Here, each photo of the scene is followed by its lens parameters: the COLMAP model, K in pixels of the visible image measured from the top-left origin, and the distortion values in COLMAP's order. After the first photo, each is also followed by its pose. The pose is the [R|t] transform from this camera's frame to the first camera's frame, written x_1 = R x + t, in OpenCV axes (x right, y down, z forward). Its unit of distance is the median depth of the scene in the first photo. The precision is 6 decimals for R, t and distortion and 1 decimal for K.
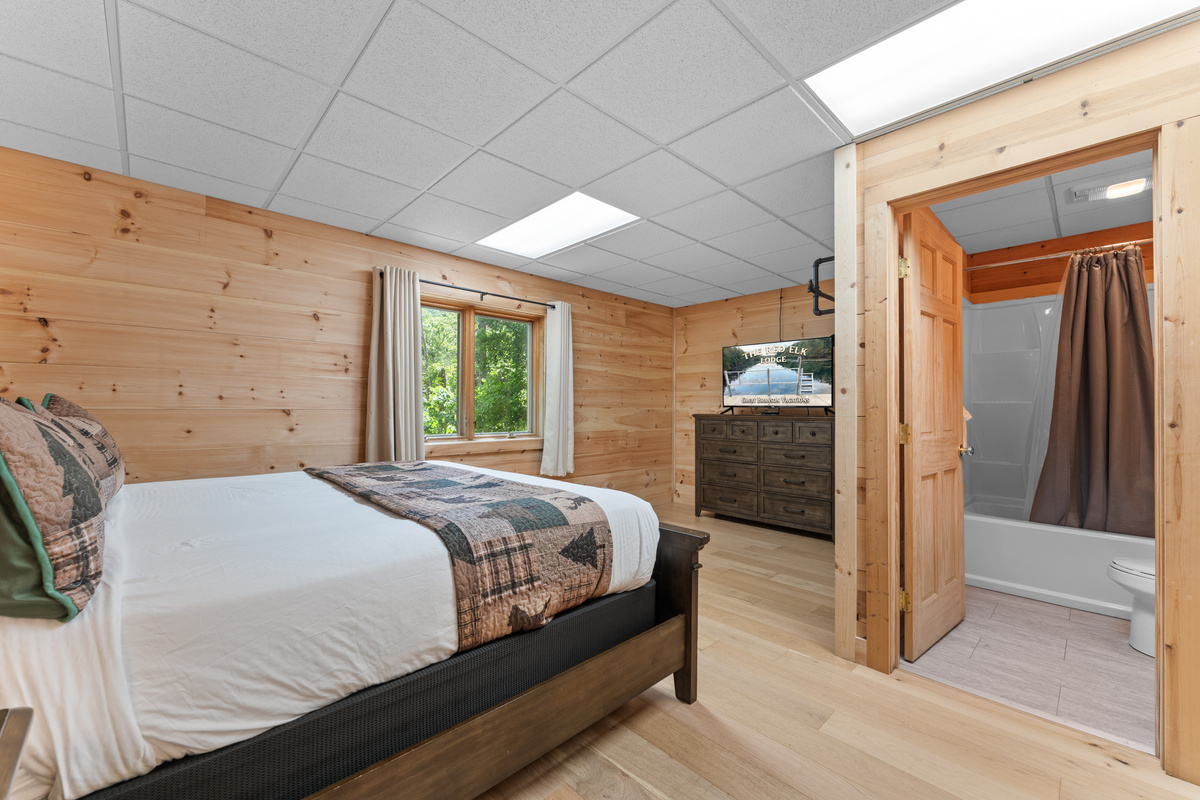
lens RADIAL K [[472.3, 0, 594.4], [0, 472.3, 402.0], [0, 0, 1]] dist [0.000715, -0.000192]
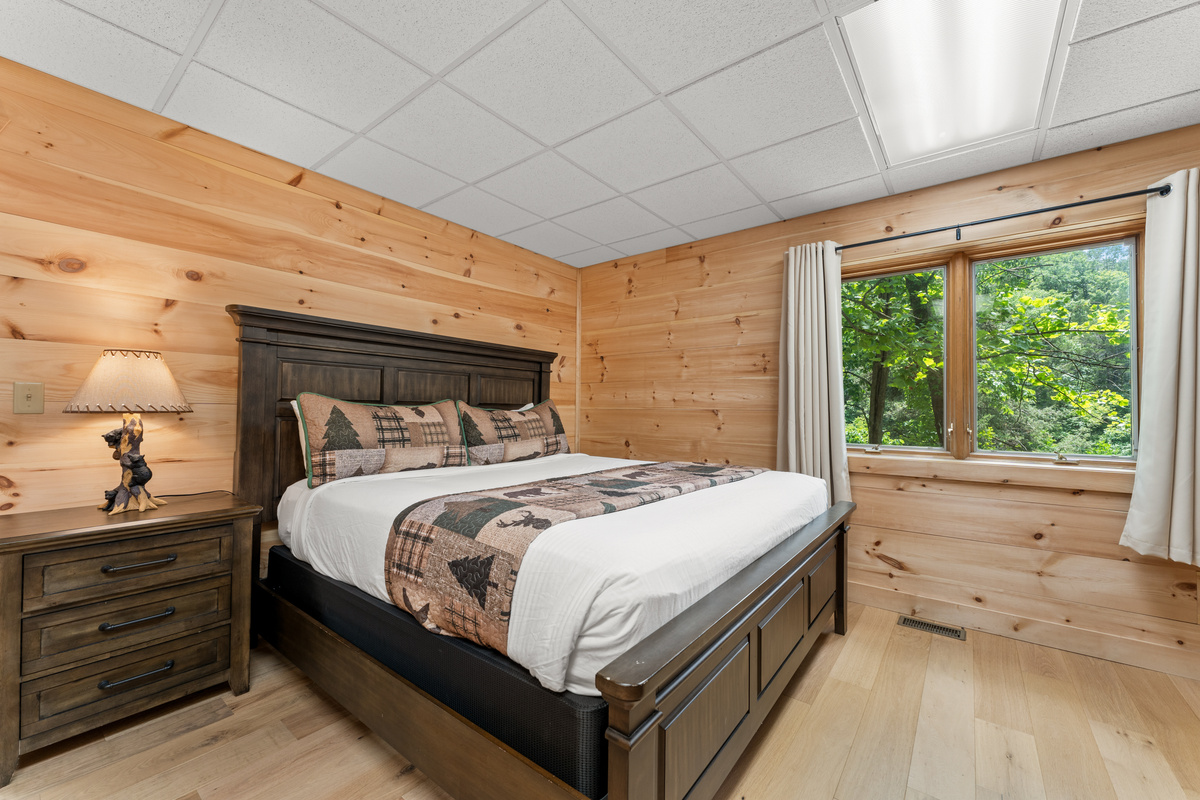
lens RADIAL K [[472.3, 0, 593.1], [0, 472.3, 402.2], [0, 0, 1]] dist [0.000715, -0.000192]
pose [[0.149095, -0.019450, -0.988632, 0.439170], [0.004826, 0.999809, -0.018942, 0.018633], [0.988811, -0.001947, 0.149161, 0.589634]]
